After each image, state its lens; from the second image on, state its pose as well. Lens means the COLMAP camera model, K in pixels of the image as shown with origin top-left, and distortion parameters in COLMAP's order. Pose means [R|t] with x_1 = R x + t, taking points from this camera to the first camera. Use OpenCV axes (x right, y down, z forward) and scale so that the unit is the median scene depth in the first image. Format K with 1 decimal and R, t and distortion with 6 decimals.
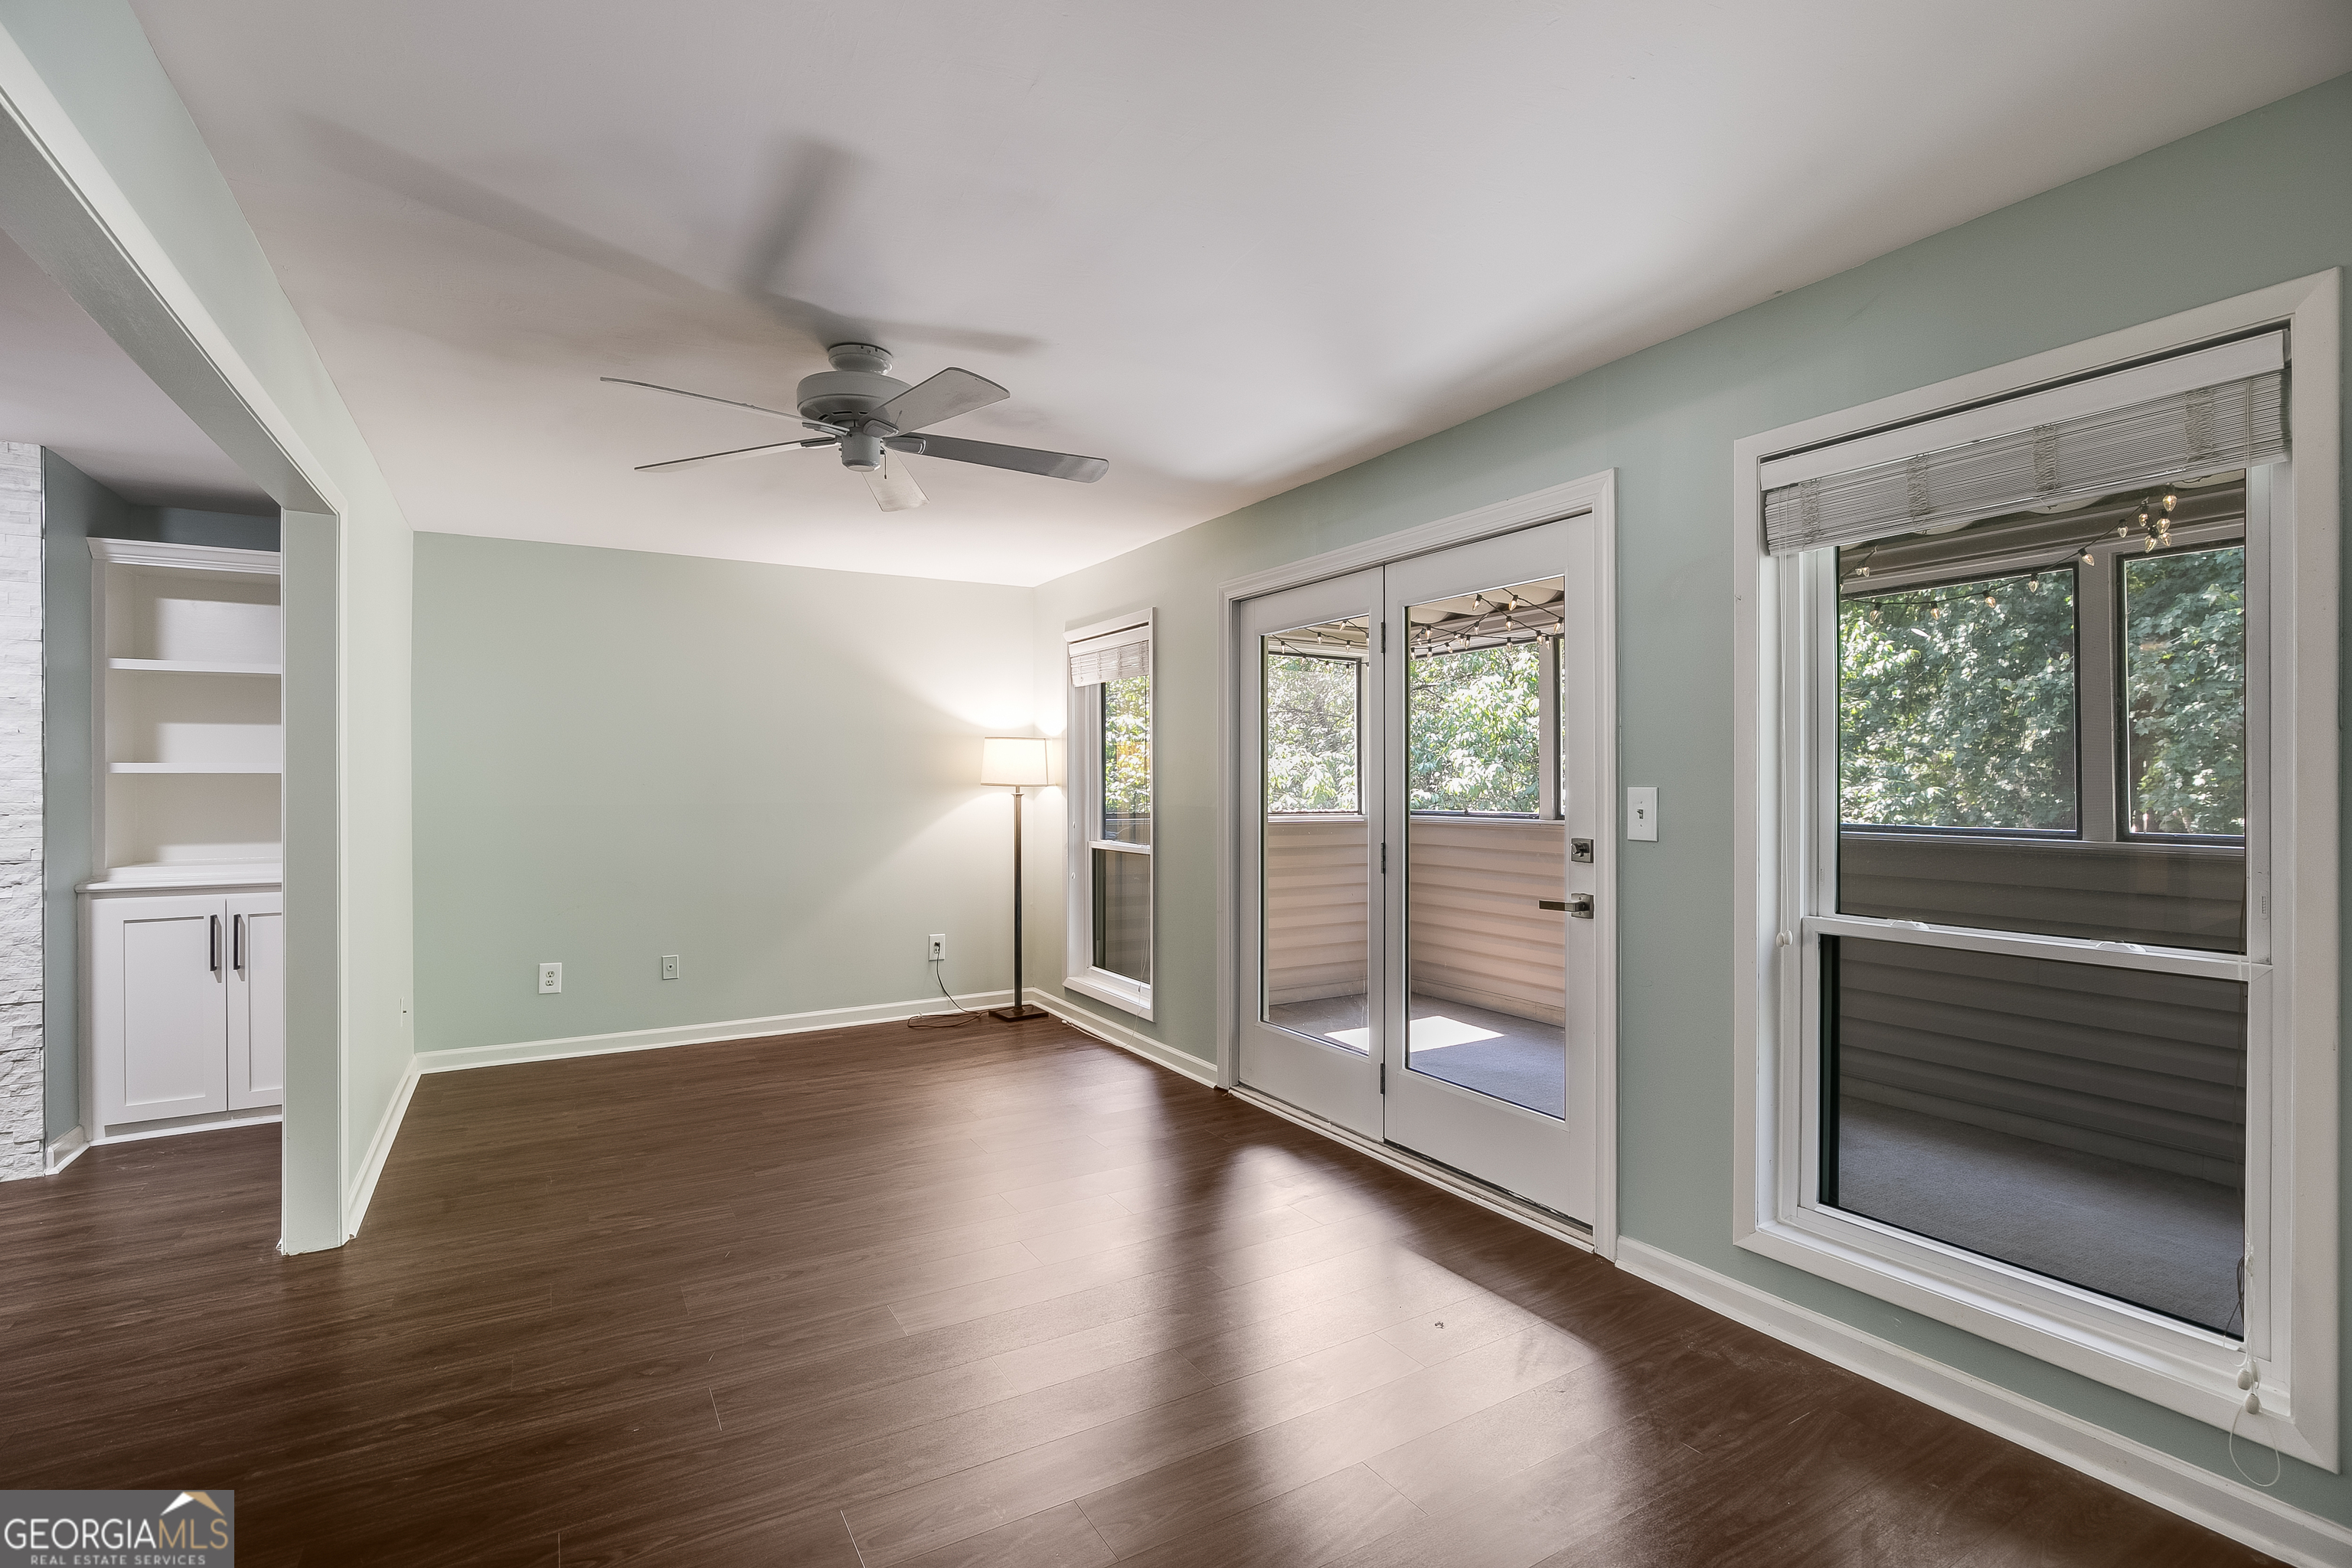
lens RADIAL K [[1080.7, 0, 1177.4], [0, 1080.7, 781.2], [0, 0, 1]] dist [0.000125, 0.000317]
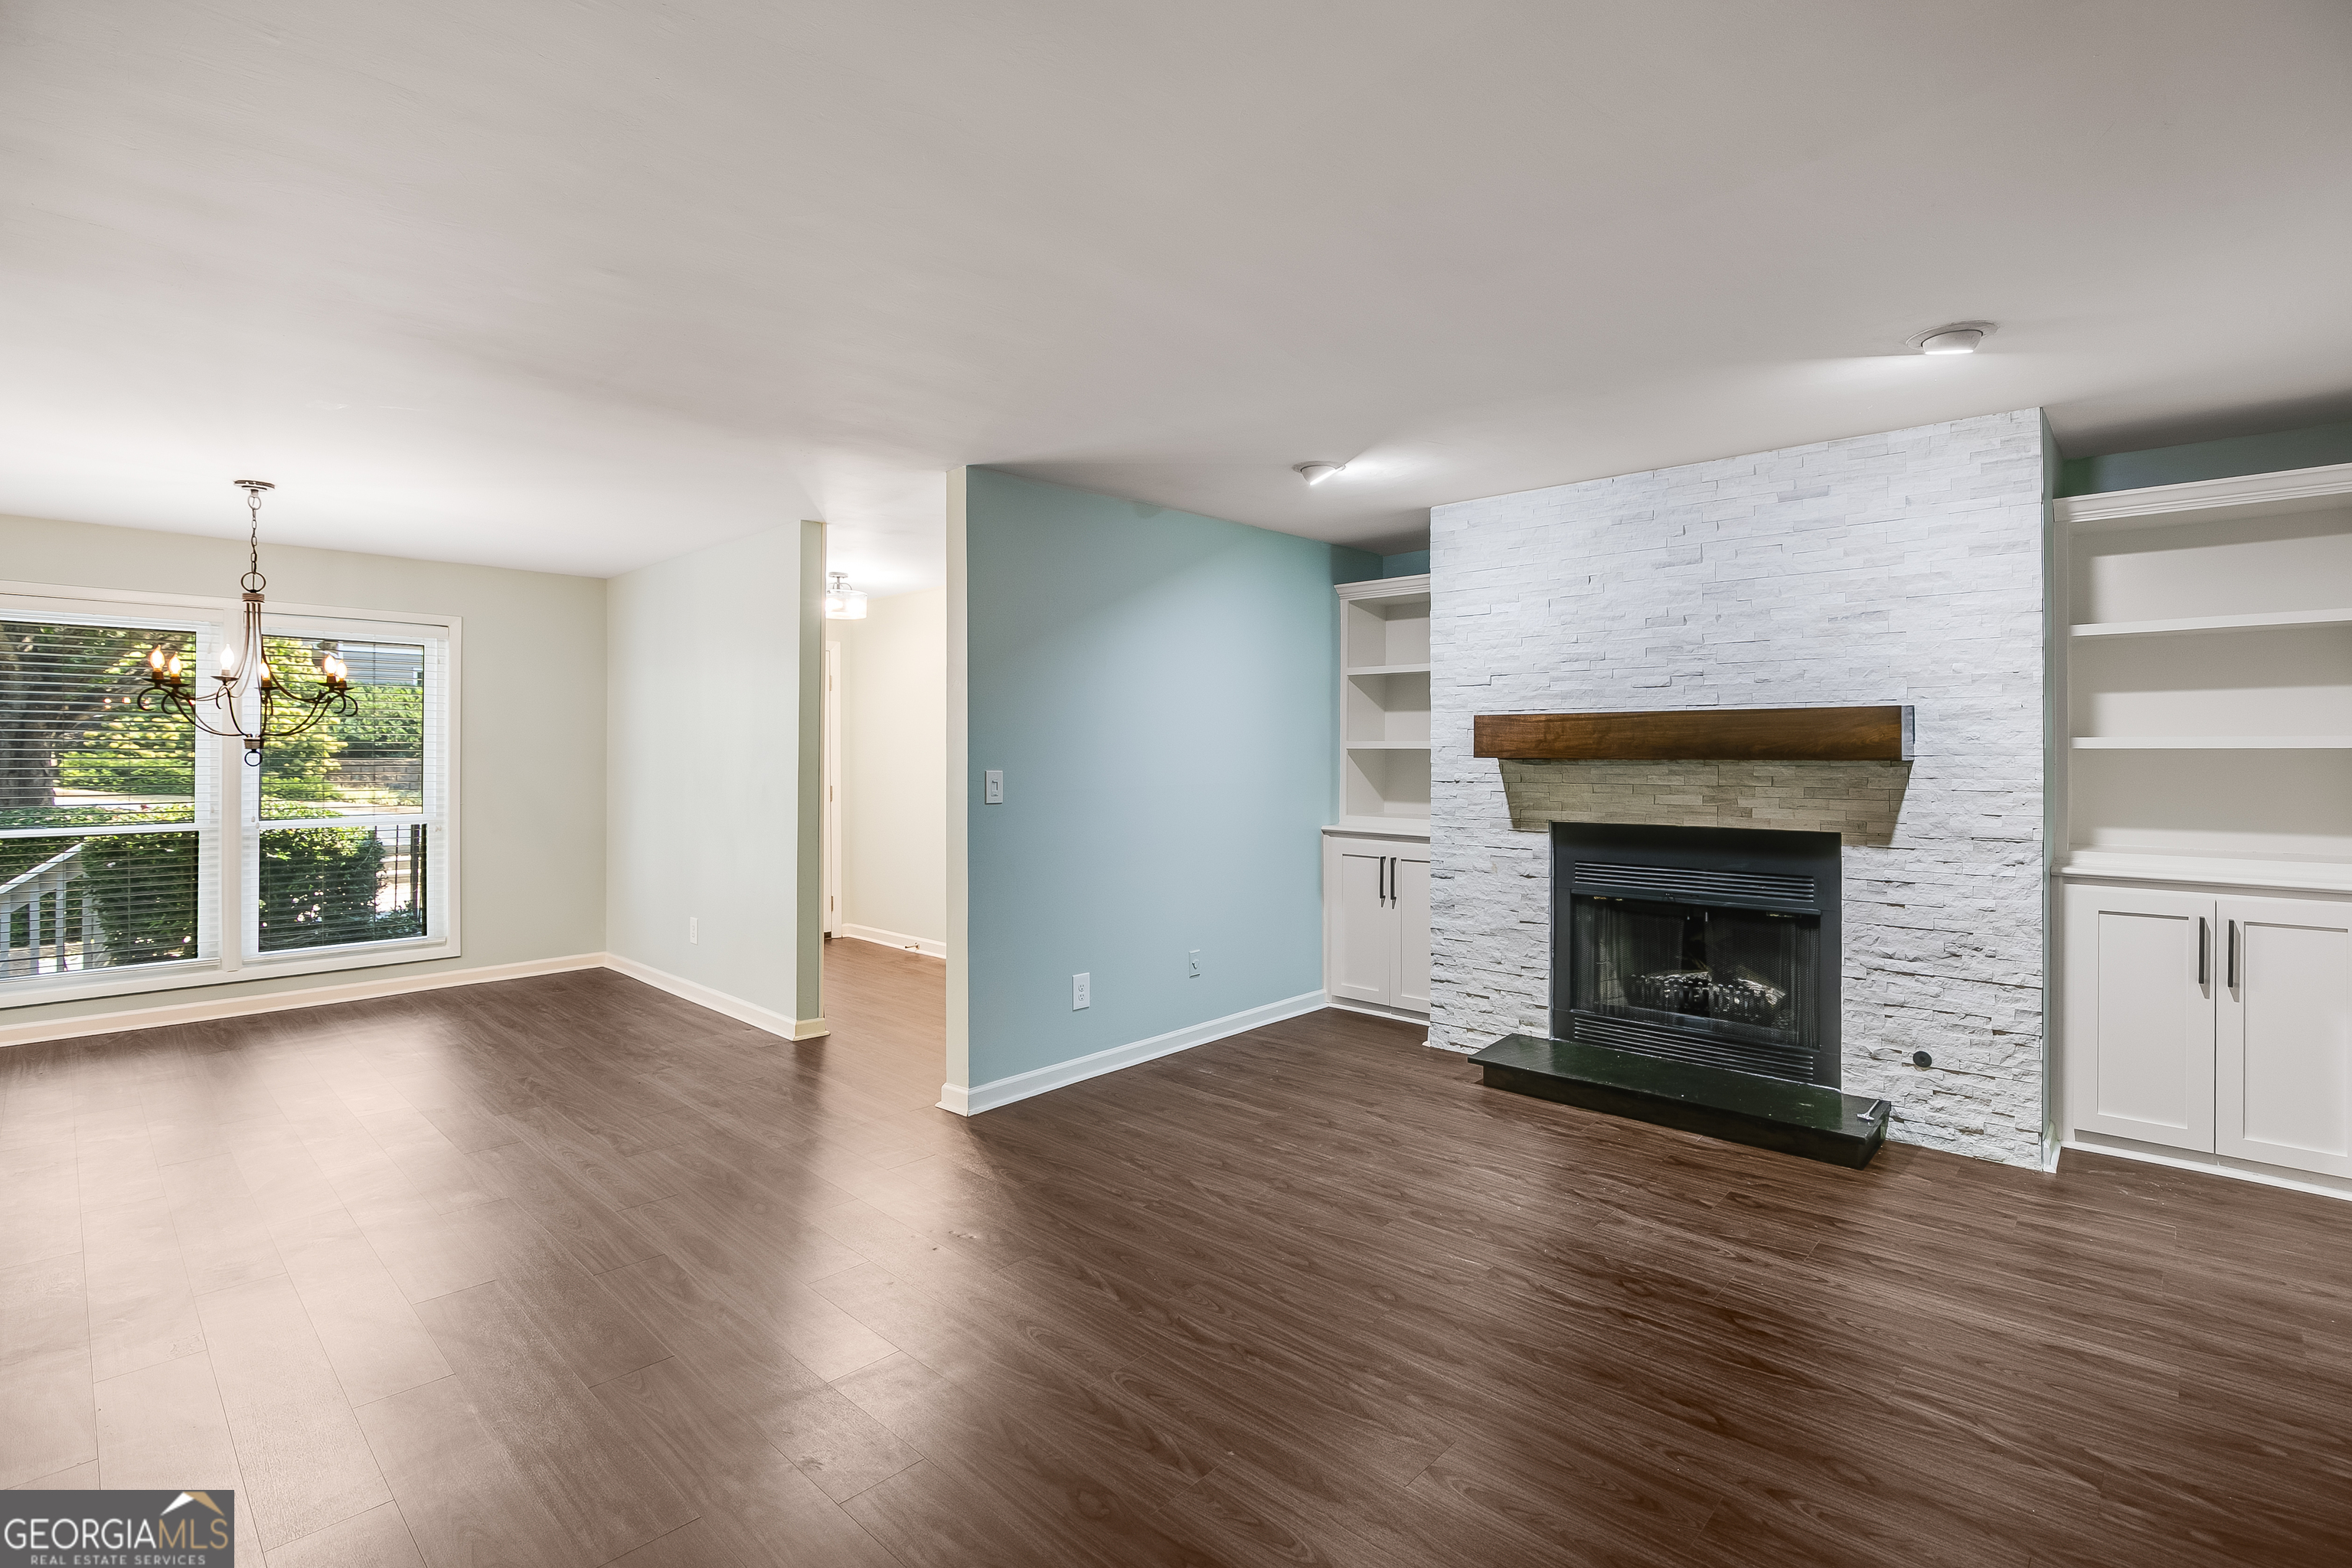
lens RADIAL K [[1082.0, 0, 1178.4], [0, 1082.0, 748.4], [0, 0, 1]] dist [-0.033169, 0.007579]
pose [[0.282613, -0.000396, -0.959234, -0.337211], [-0.002728, 0.999996, -0.001217, -0.004582], [0.959230, 0.002961, 0.282611, 0.003042]]
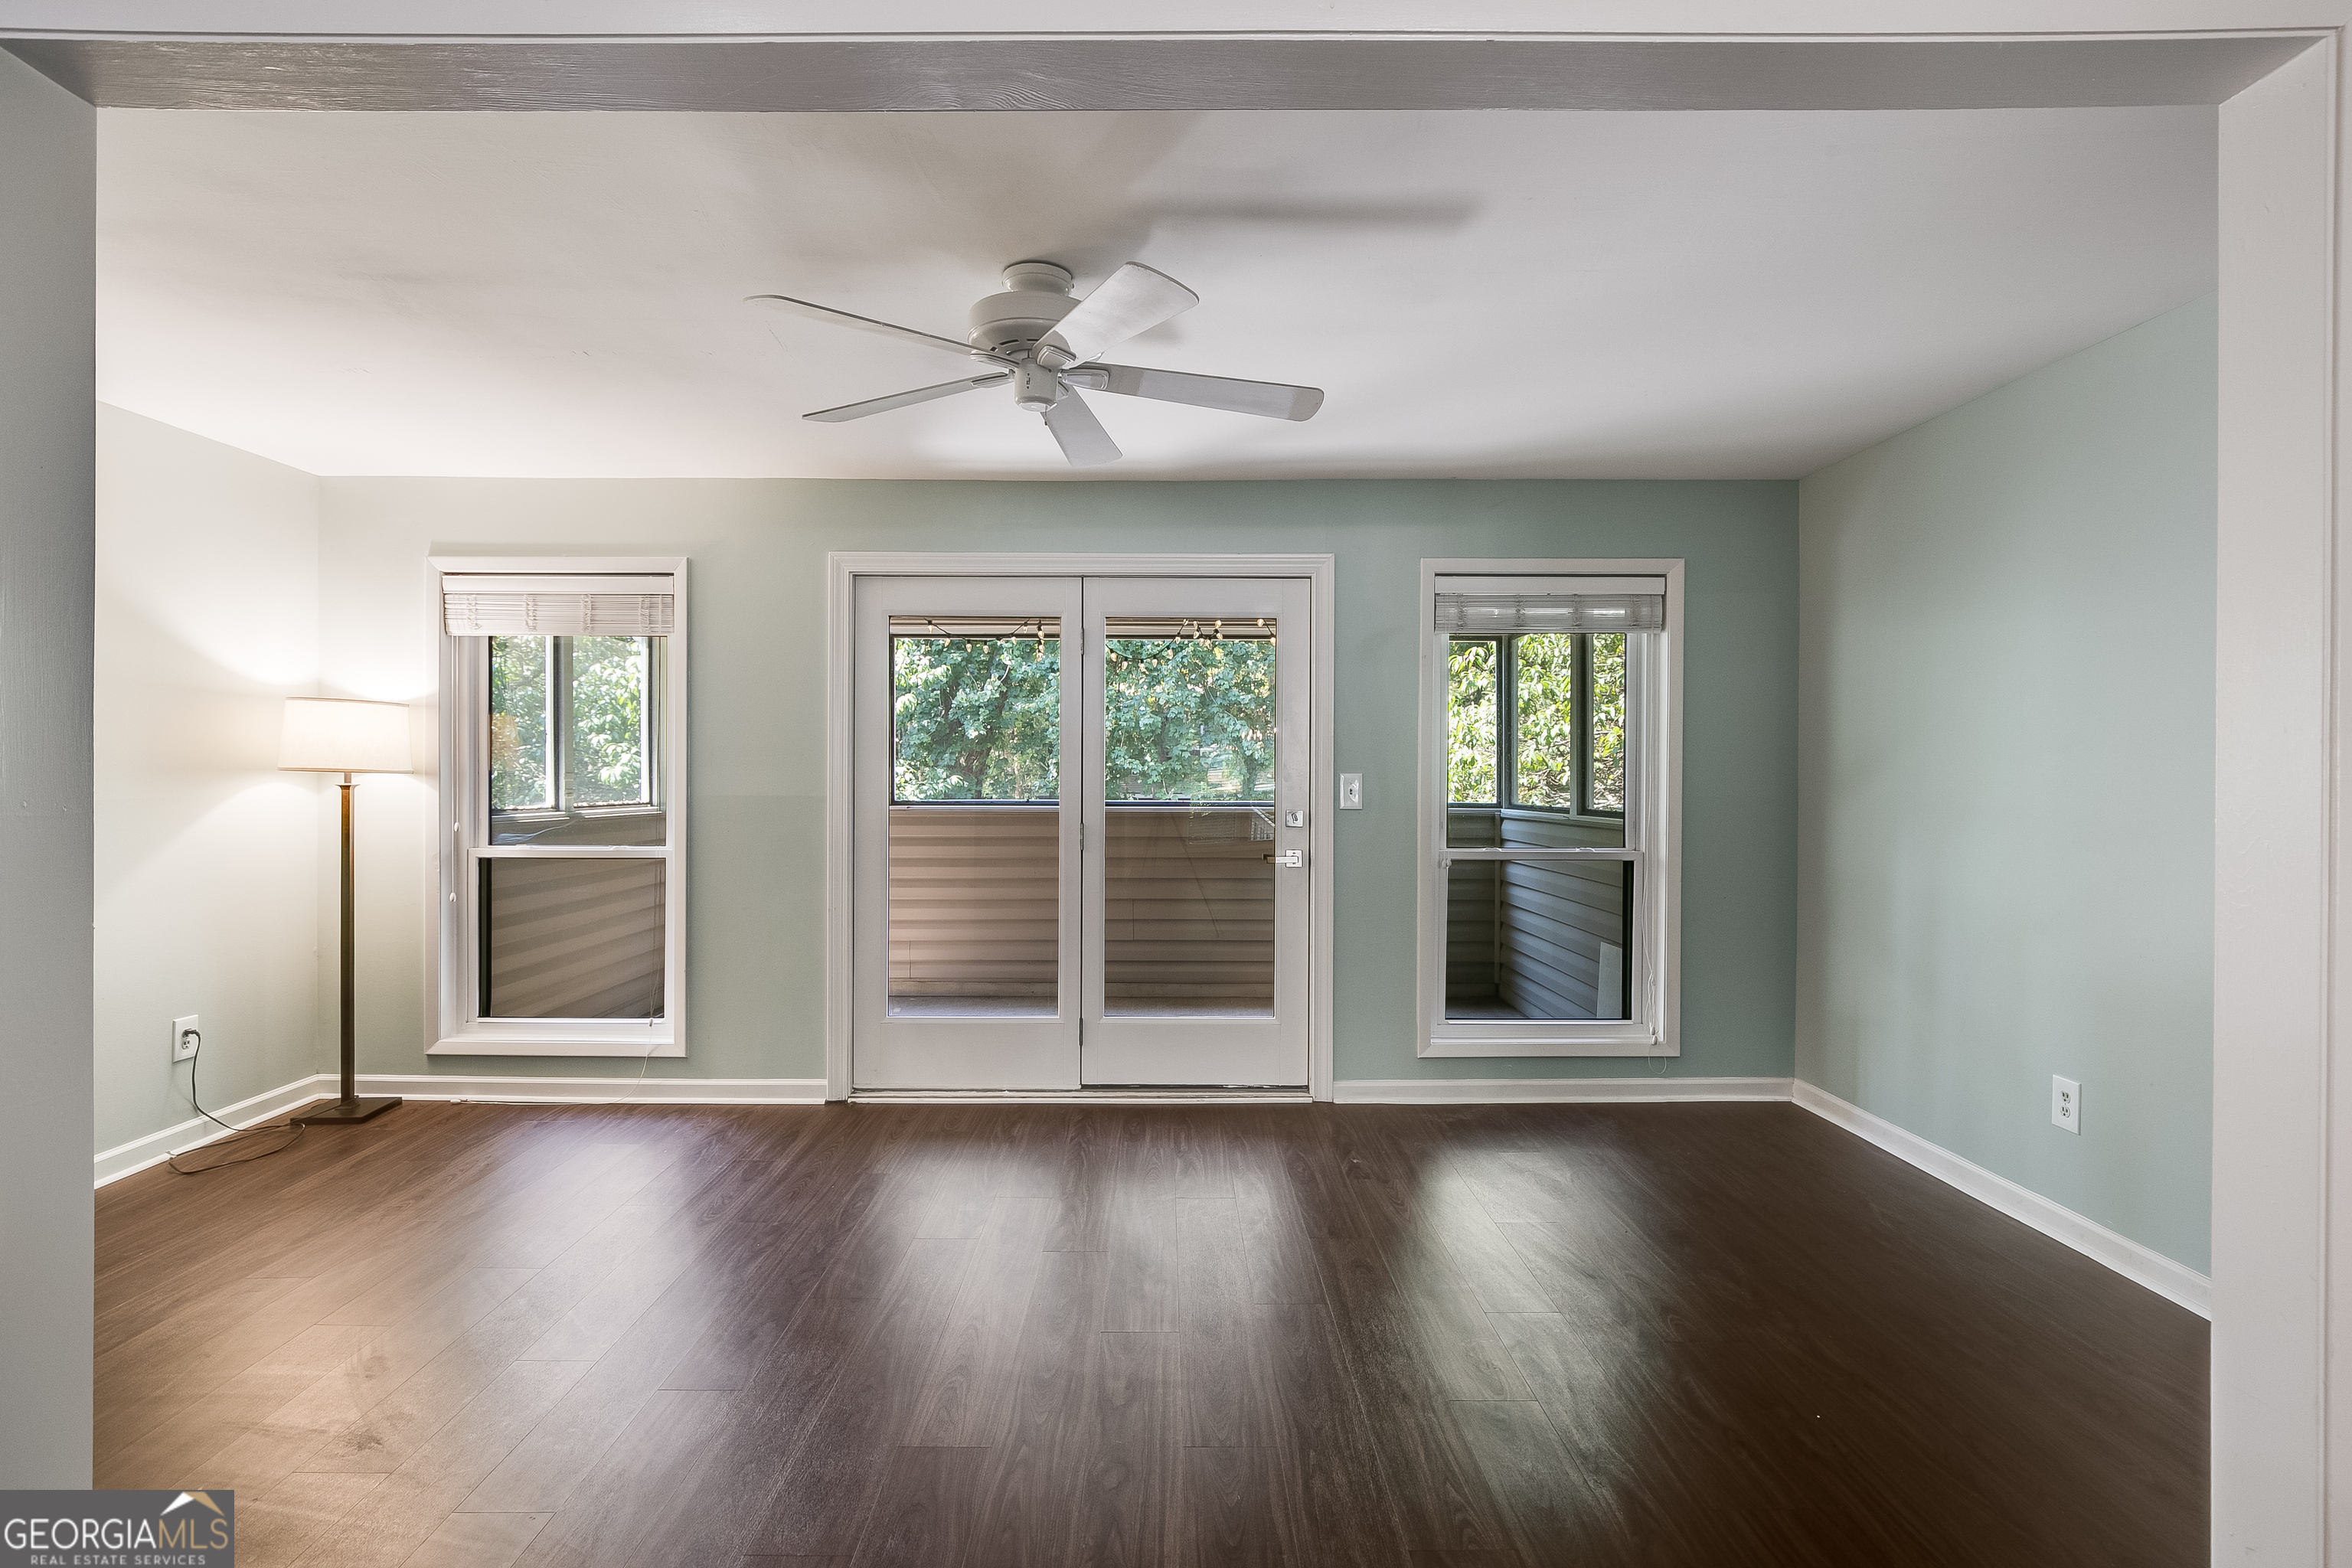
lens RADIAL K [[1110.0, 0, 1146.0], [0, 1110.0, 772.3], [0, 0, 1]] dist [-0.000270, -0.000054]
pose [[0.513740, 0.003107, 0.857940, -0.737663], [-0.003594, 0.999992, -0.001469, 0.005336], [-0.857939, -0.002329, 0.513747, 0.331921]]
